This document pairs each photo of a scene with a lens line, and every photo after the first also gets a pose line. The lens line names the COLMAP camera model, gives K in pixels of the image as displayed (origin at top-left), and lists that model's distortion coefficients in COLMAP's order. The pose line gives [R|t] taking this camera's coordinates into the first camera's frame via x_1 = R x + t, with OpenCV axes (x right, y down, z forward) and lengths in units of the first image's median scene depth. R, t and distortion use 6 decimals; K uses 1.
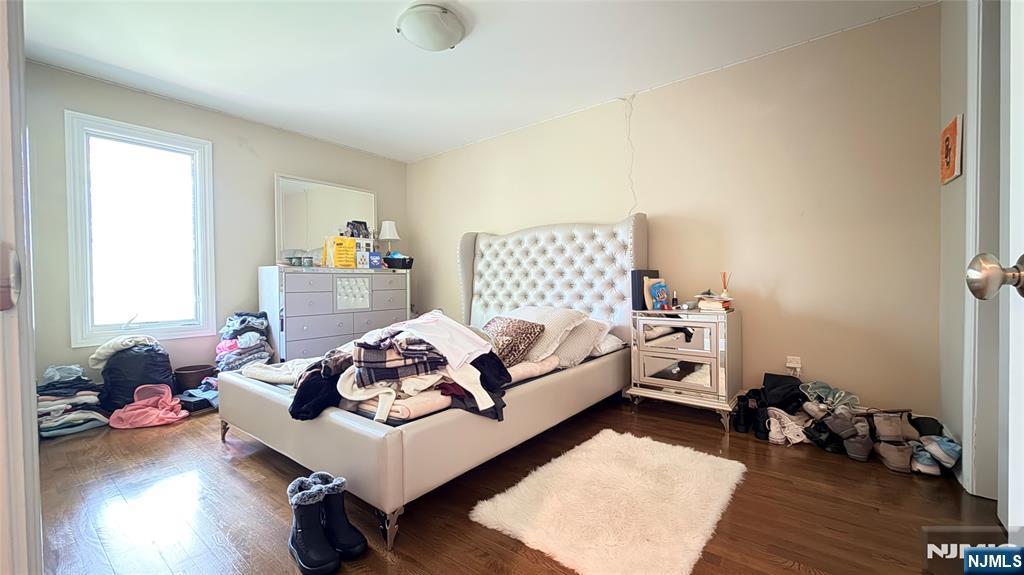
lens RADIAL K [[407.5, 0, 512.0], [0, 407.5, 287.5], [0, 0, 1]] dist [-0.000156, -0.000101]
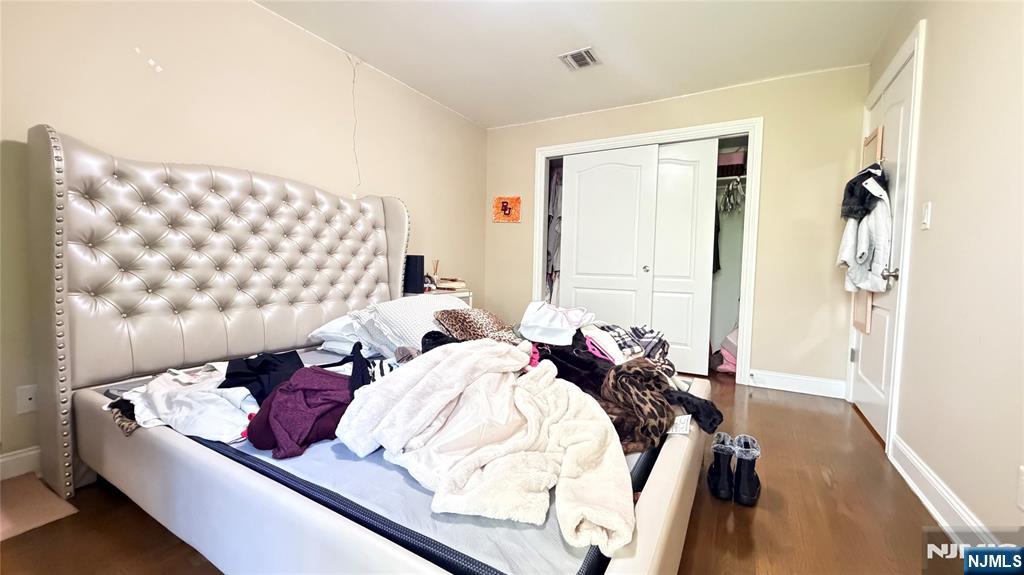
lens RADIAL K [[407.5, 0, 512.0], [0, 407.5, 287.5], [0, 0, 1]] dist [-0.000156, -0.000101]
pose [[-0.142536, -0.044314, 0.988797, -0.546044], [-0.009350, 0.999013, 0.043424, -0.004364], [-0.989745, -0.003056, -0.142810, 0.659002]]
